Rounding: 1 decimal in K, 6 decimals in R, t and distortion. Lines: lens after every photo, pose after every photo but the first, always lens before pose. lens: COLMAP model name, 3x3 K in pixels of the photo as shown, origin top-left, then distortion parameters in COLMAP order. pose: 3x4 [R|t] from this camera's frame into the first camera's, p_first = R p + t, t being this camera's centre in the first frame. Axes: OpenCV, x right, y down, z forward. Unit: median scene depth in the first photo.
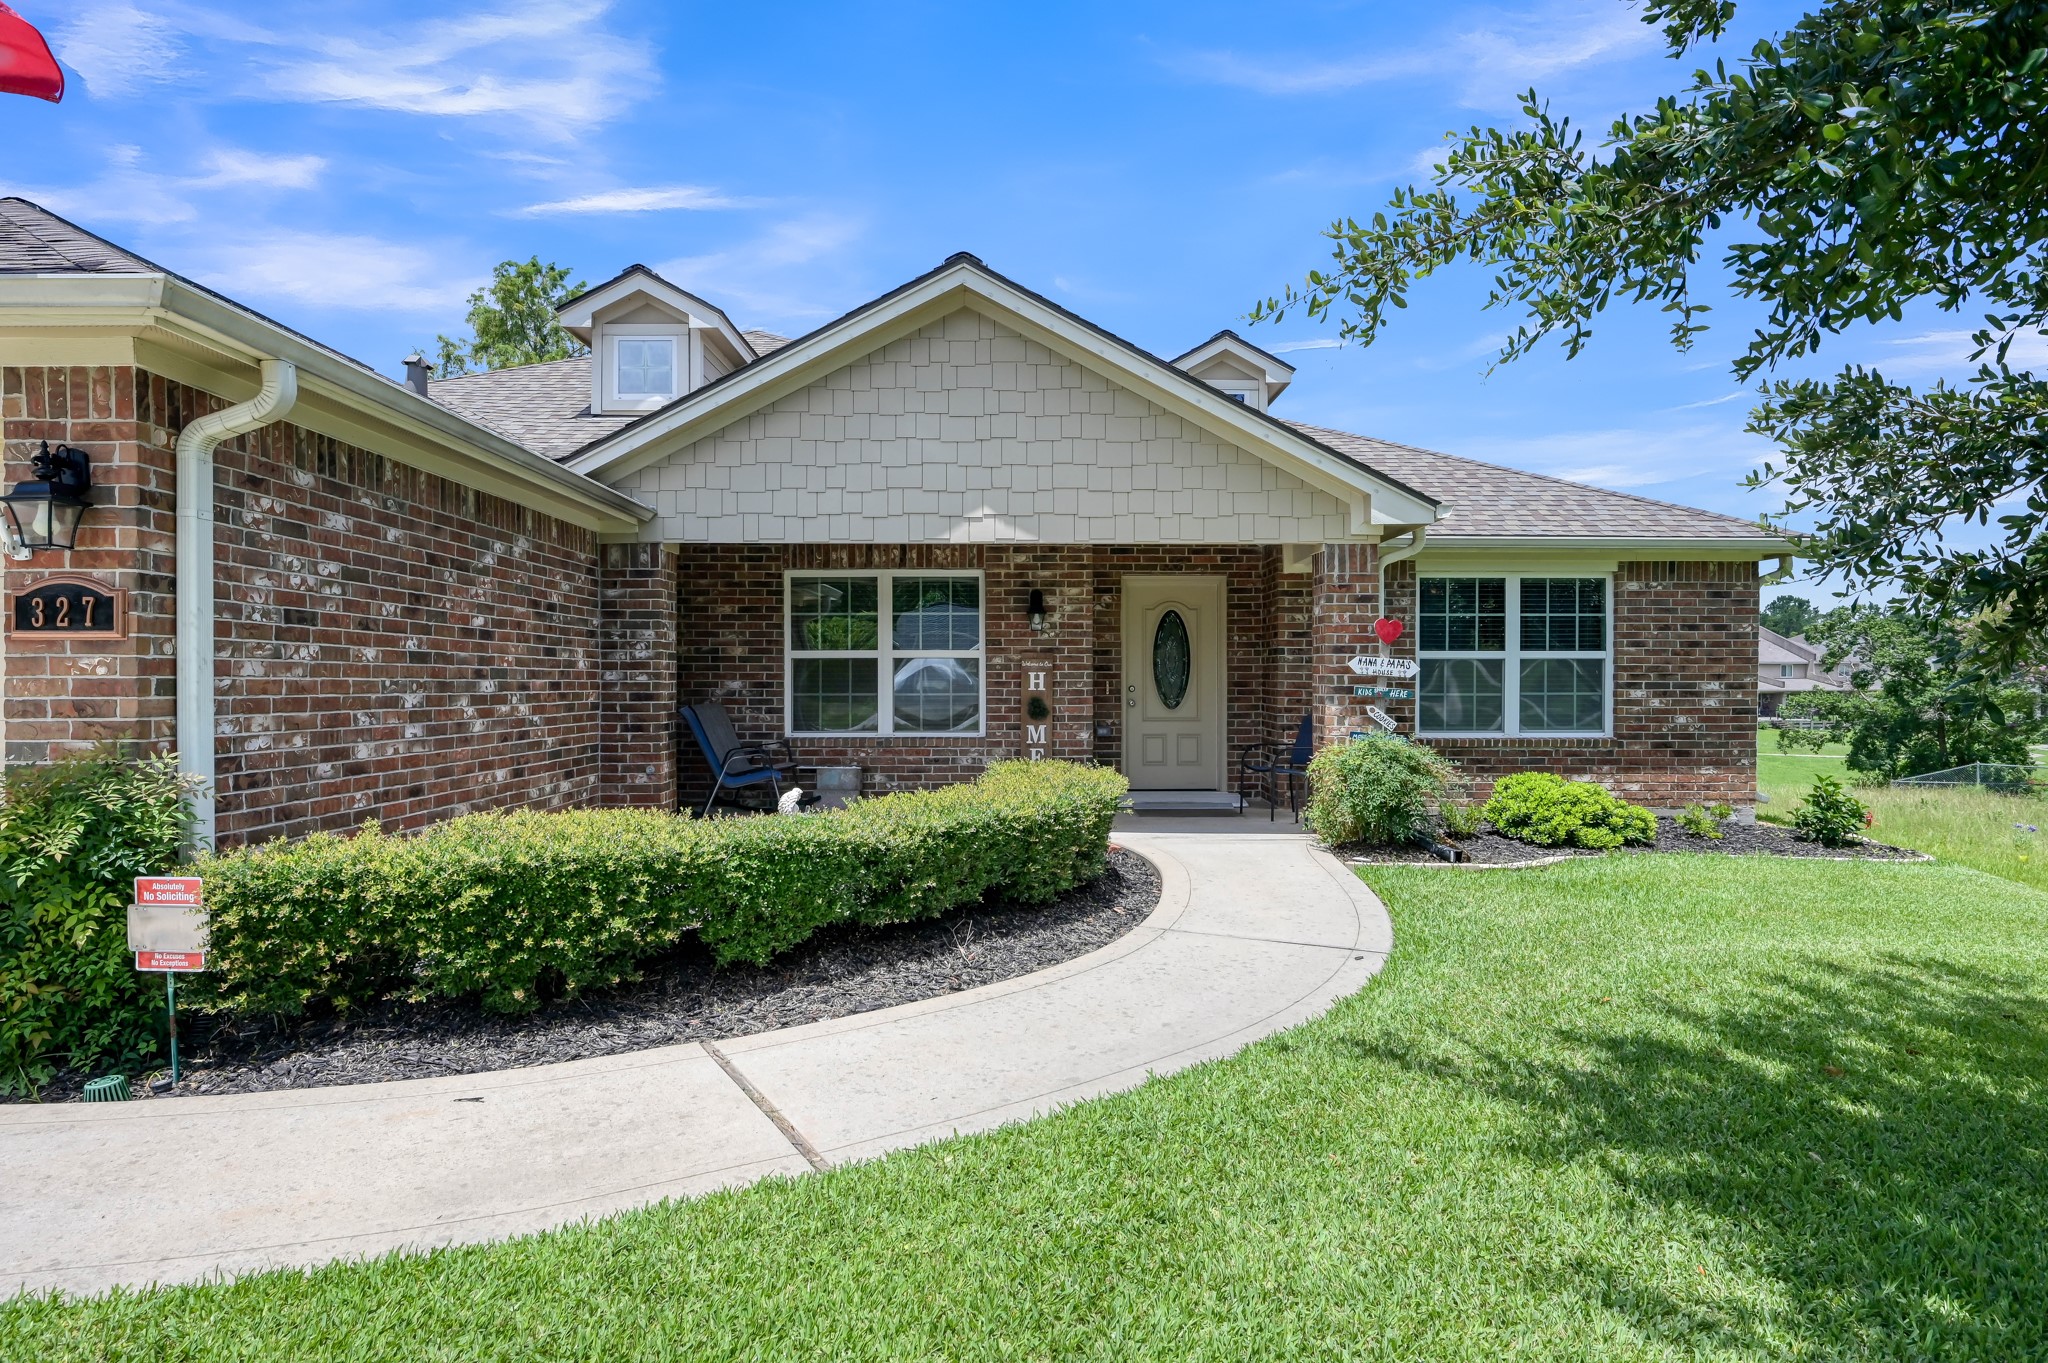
lens RADIAL K [[1116.6, 0, 1019.1], [0, 1116.6, 687.3], [0, 0, 1]] dist [0.002966, -0.000924]
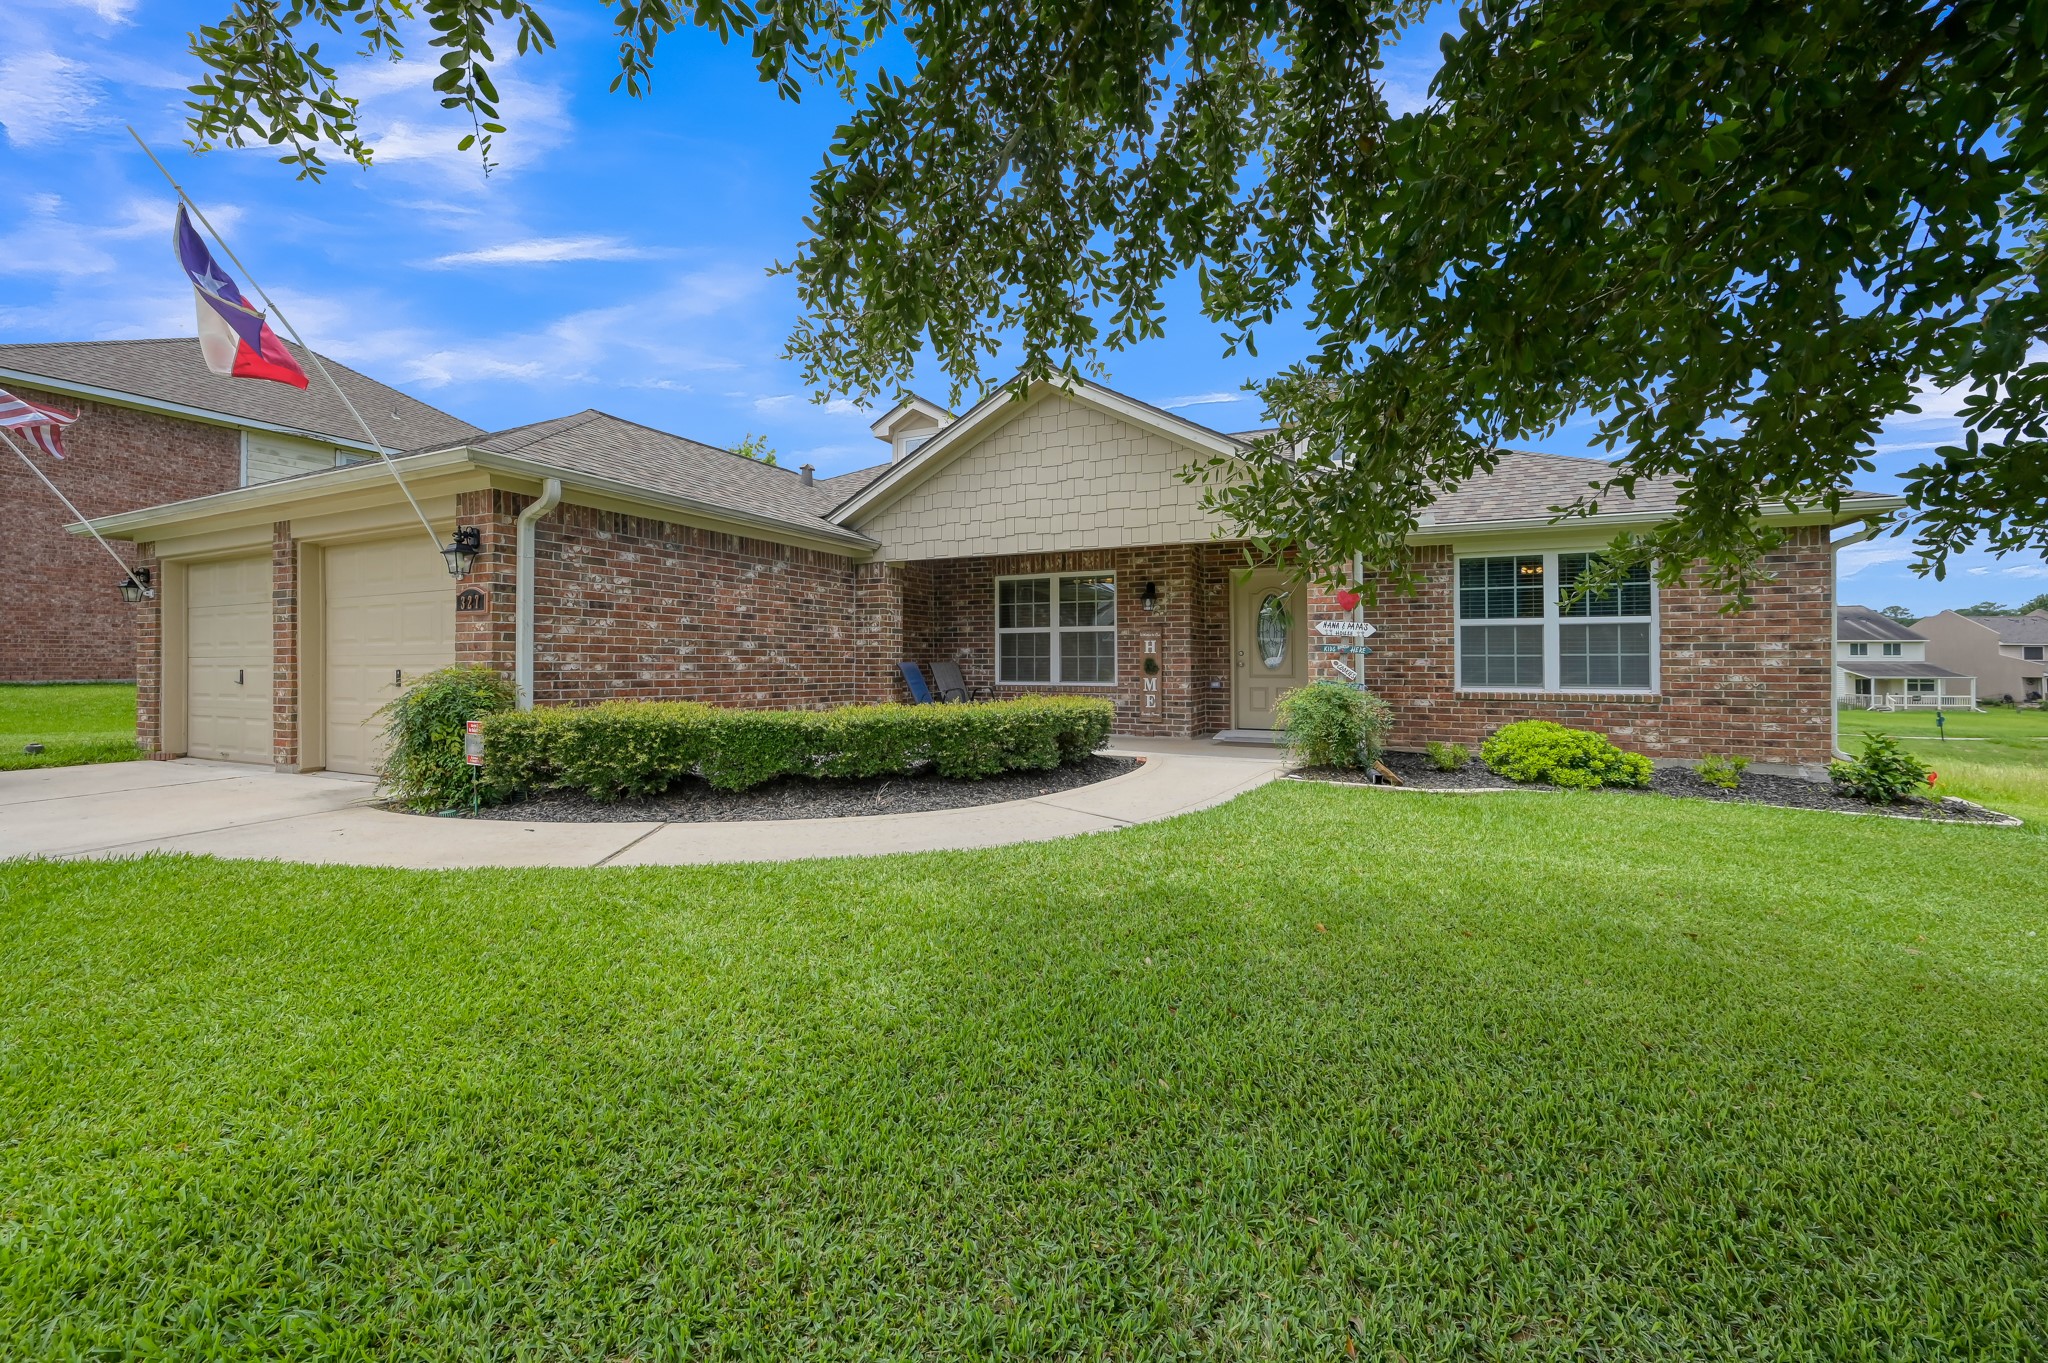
lens RADIAL K [[803.2, 0, 1024.3], [0, 803.2, 662.3], [0, 0, 1]] dist [0.000413, 0.000069]
pose [[0.901812, 0.001351, -0.432127, 0.467556], [-0.004515, 0.999970, -0.006296, 0.031846], [0.432106, 0.007629, 0.901791, 0.027079]]
